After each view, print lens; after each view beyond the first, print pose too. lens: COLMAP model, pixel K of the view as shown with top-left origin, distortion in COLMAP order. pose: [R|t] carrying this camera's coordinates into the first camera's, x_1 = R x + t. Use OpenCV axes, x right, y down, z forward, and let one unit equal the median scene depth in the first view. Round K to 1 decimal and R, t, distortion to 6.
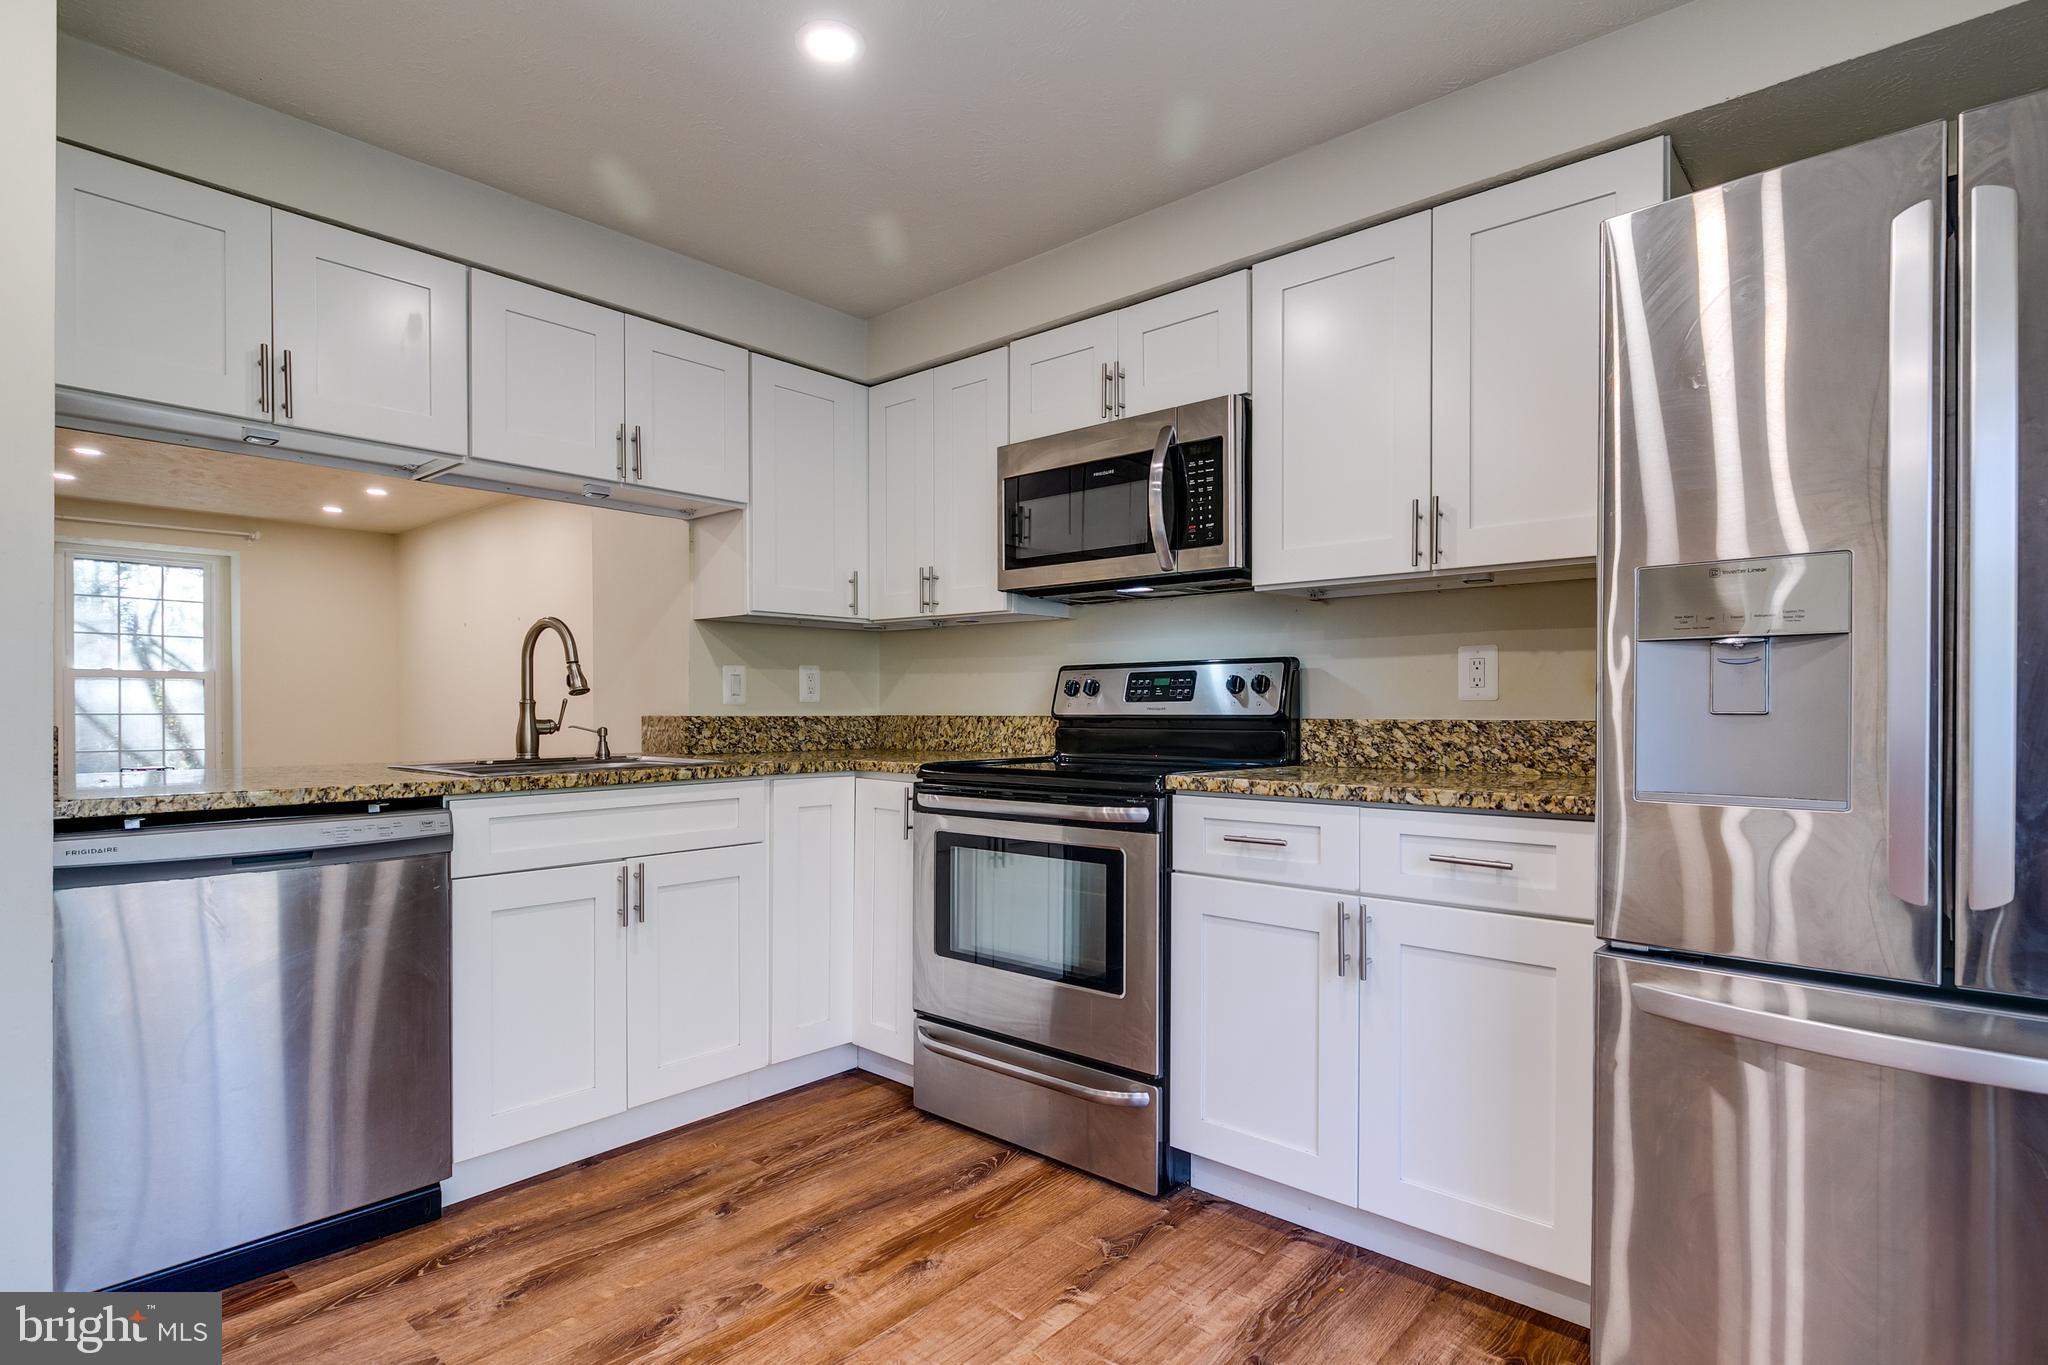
lens RADIAL K [[1028.4, 0, 1033.5], [0, 1028.4, 718.4], [0, 0, 1]] dist [-0.004455, -0.000858]
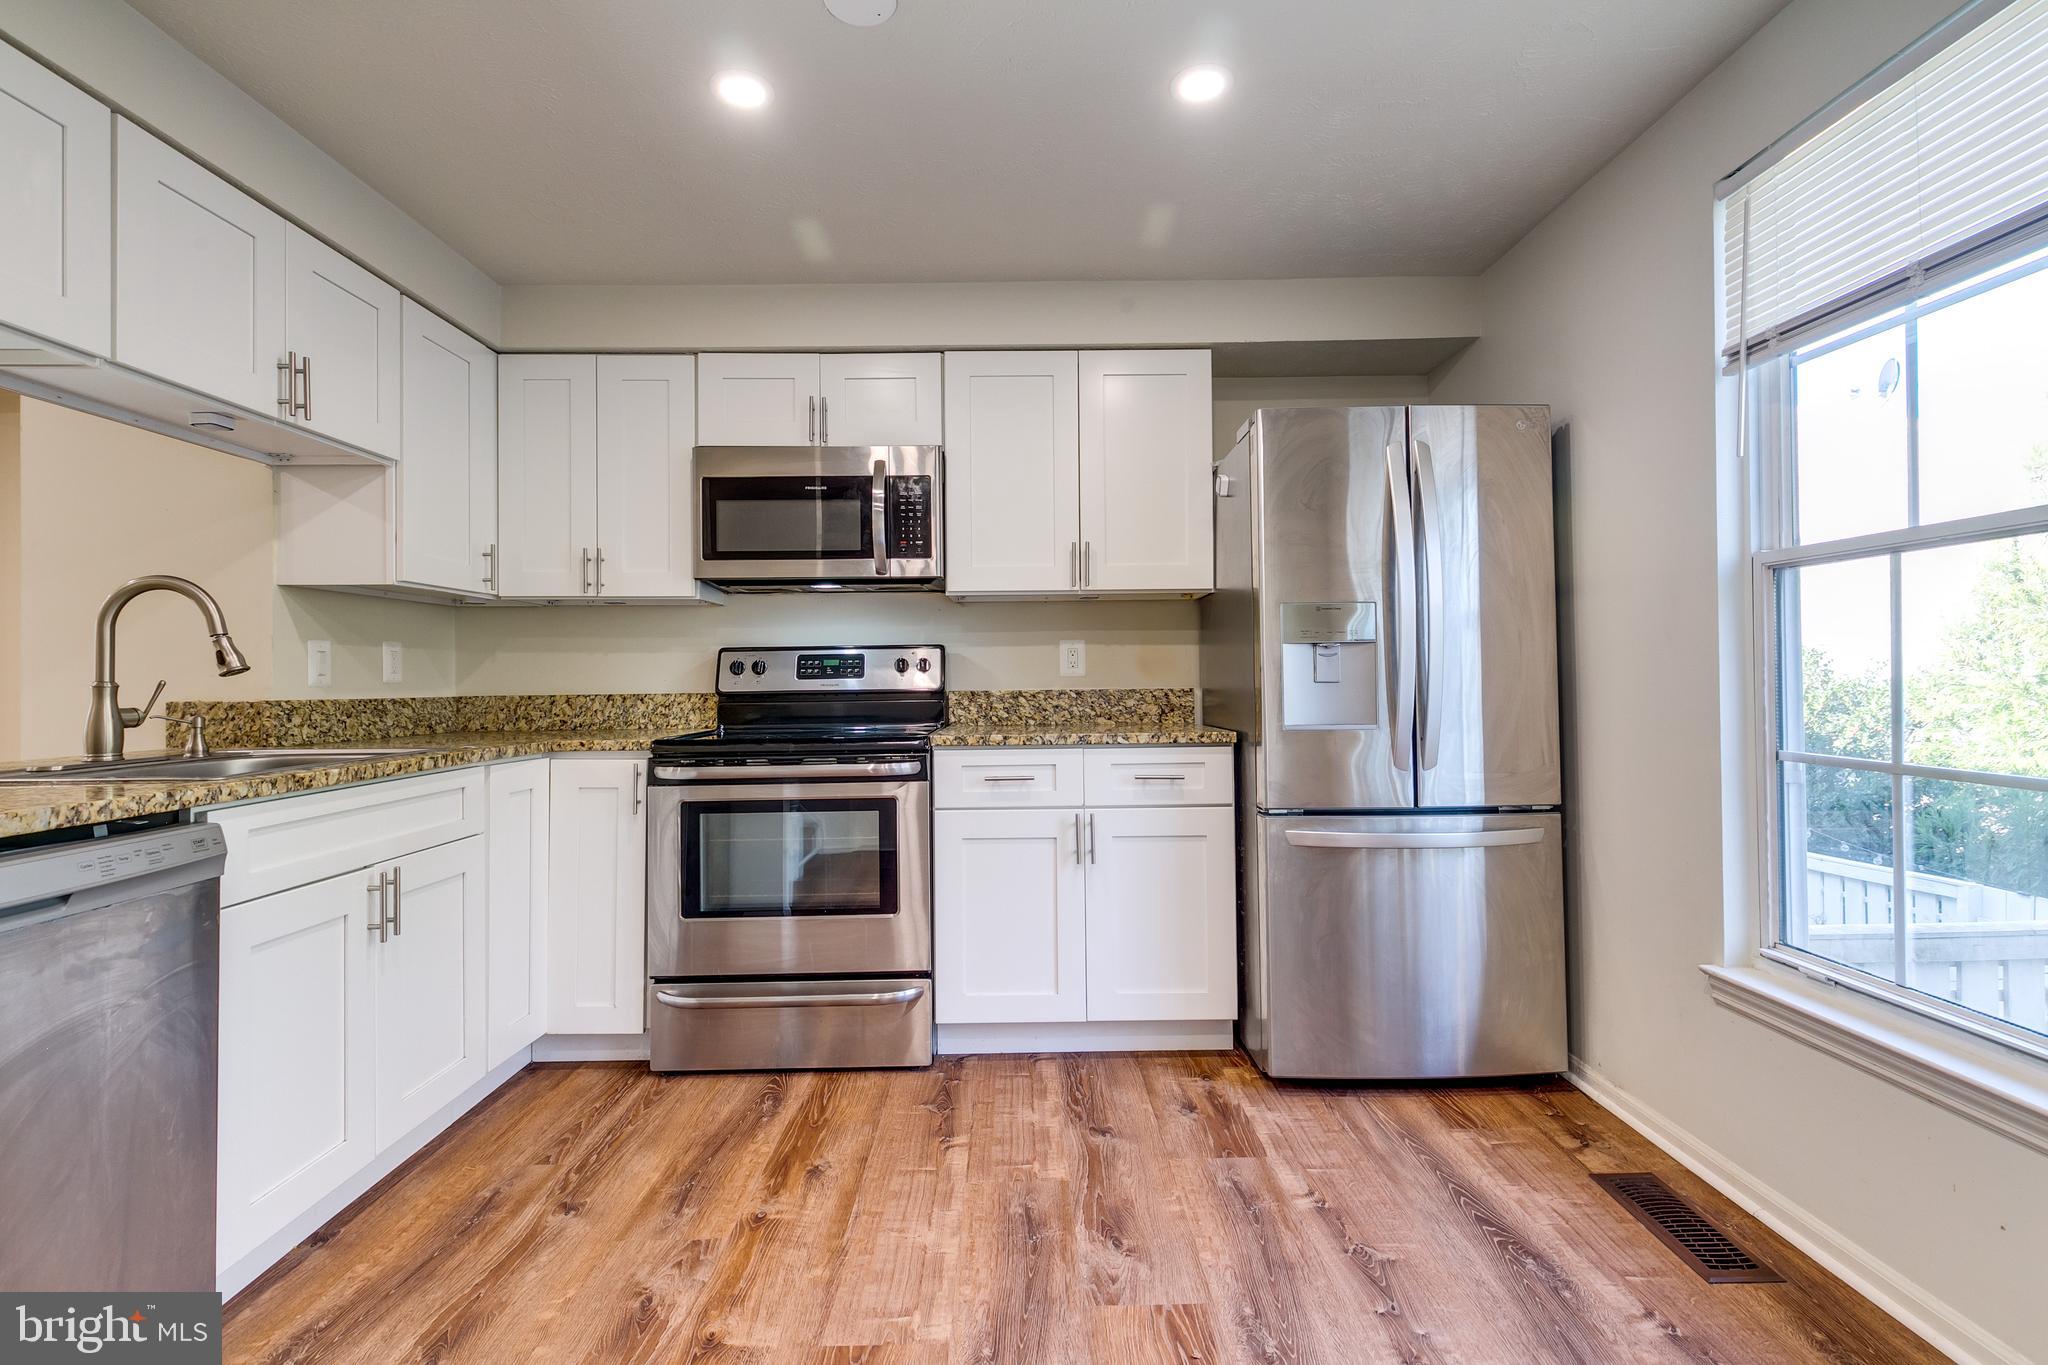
lens RADIAL K [[913.1, 0, 1028.2], [0, 913.1, 673.1], [0, 0, 1]] dist [0.003488, -0.000855]
pose [[0.744296, -0.002666, 0.667844, -0.498860], [0.017973, 0.999710, -0.016039, -0.002352], [-0.667608, 0.023941, 0.744128, 0.055693]]
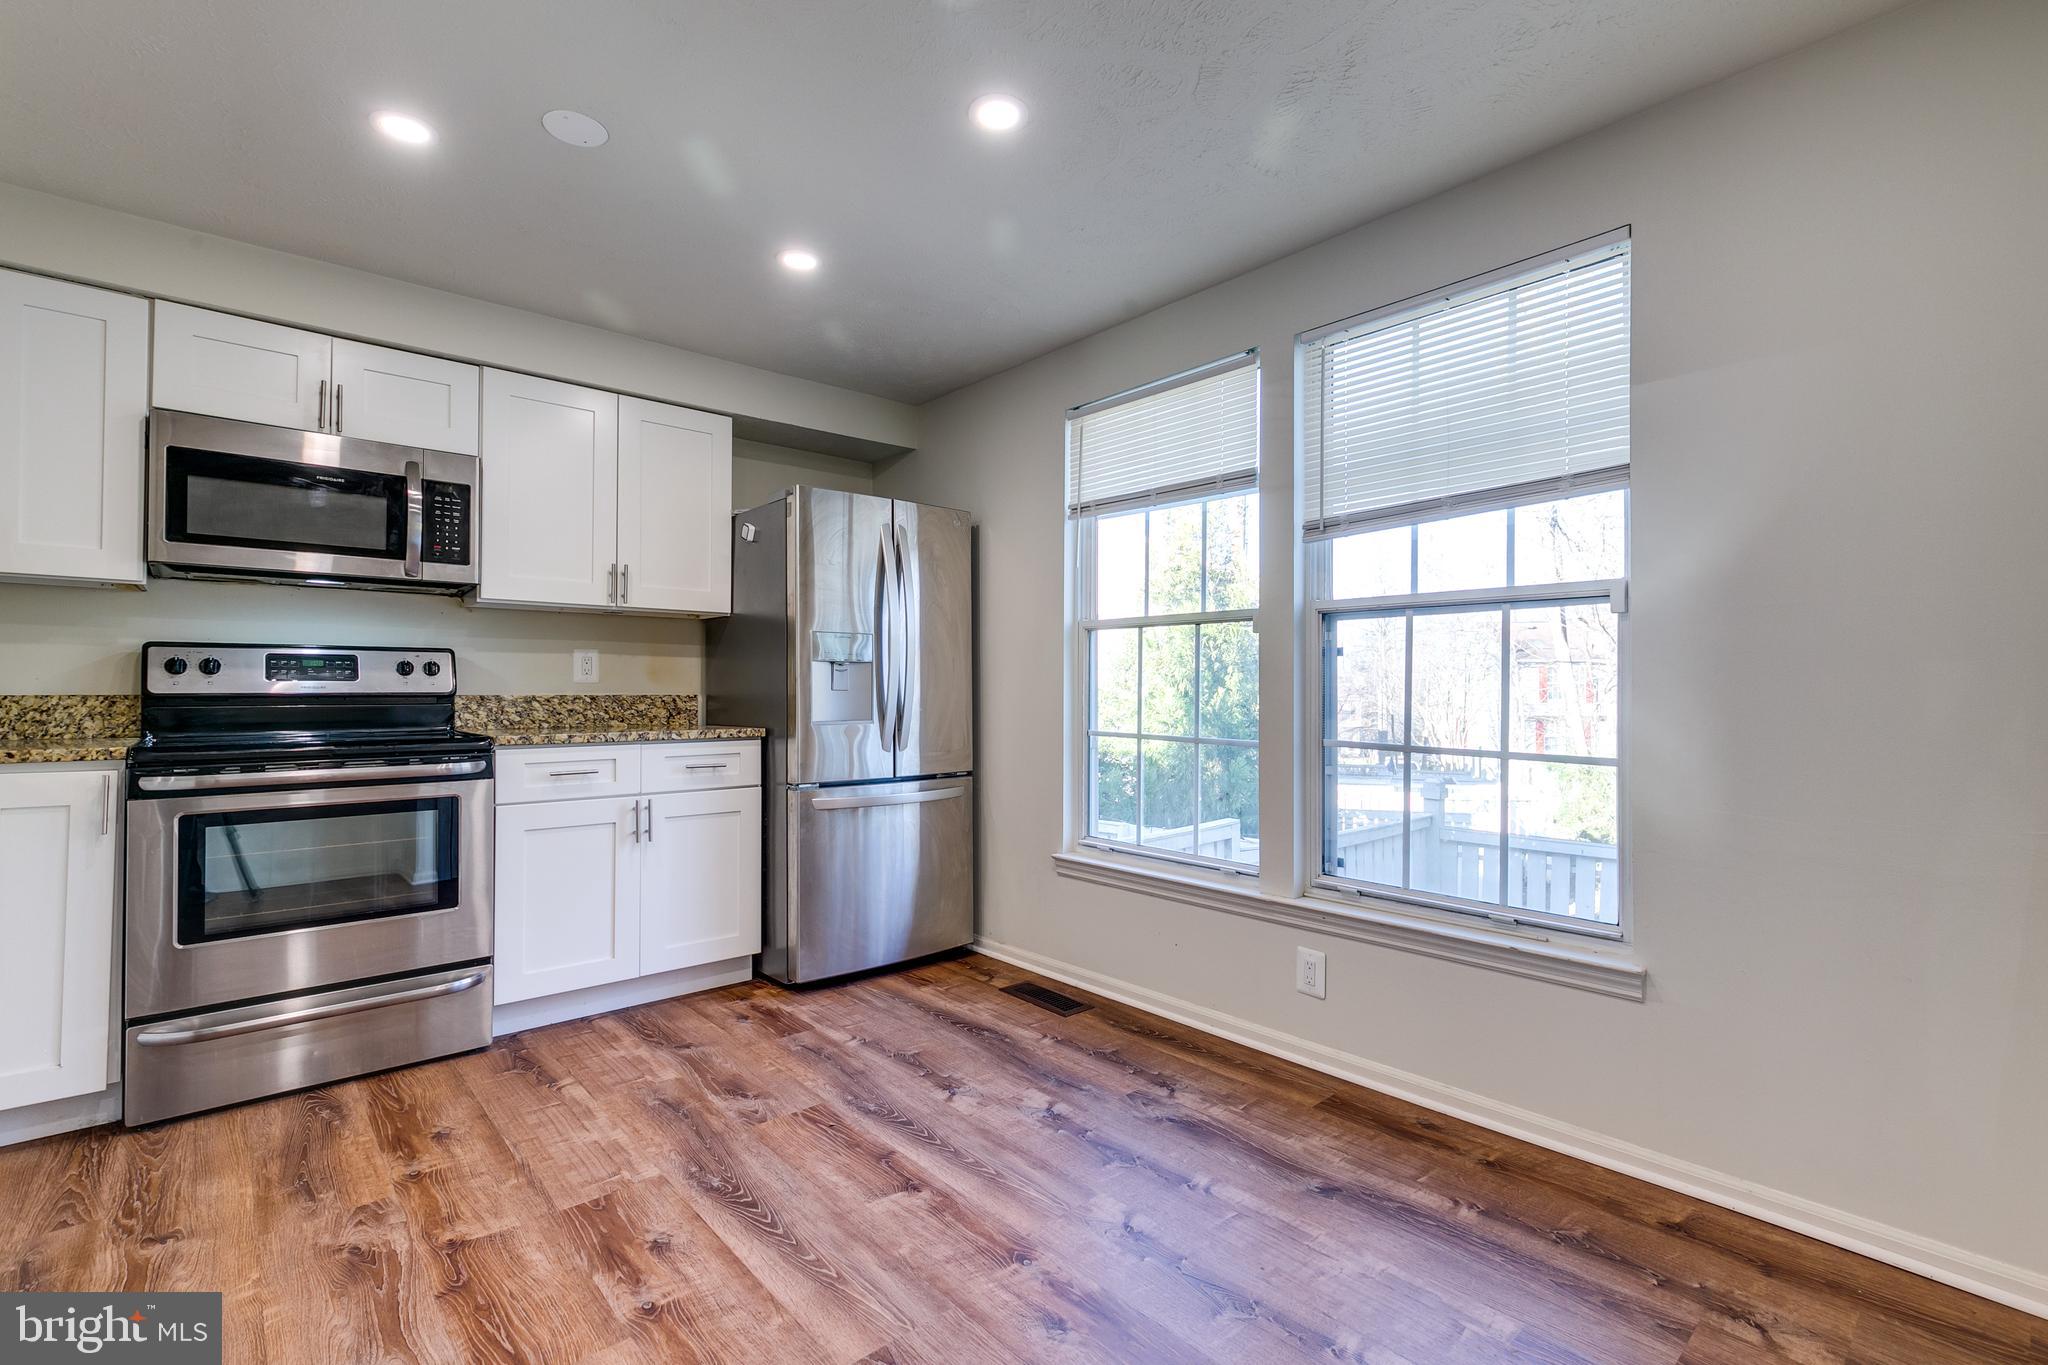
lens RADIAL K [[916.9, 0, 1035.2], [0, 916.9, 685.4], [0, 0, 1]] dist [0.002422, -0.000434]
pose [[0.119414, 0.004538, 0.992834, -0.917807], [0.007658, 0.999956, -0.005492, -0.000086], [-0.992815, 0.008259, 0.119374, 0.120611]]
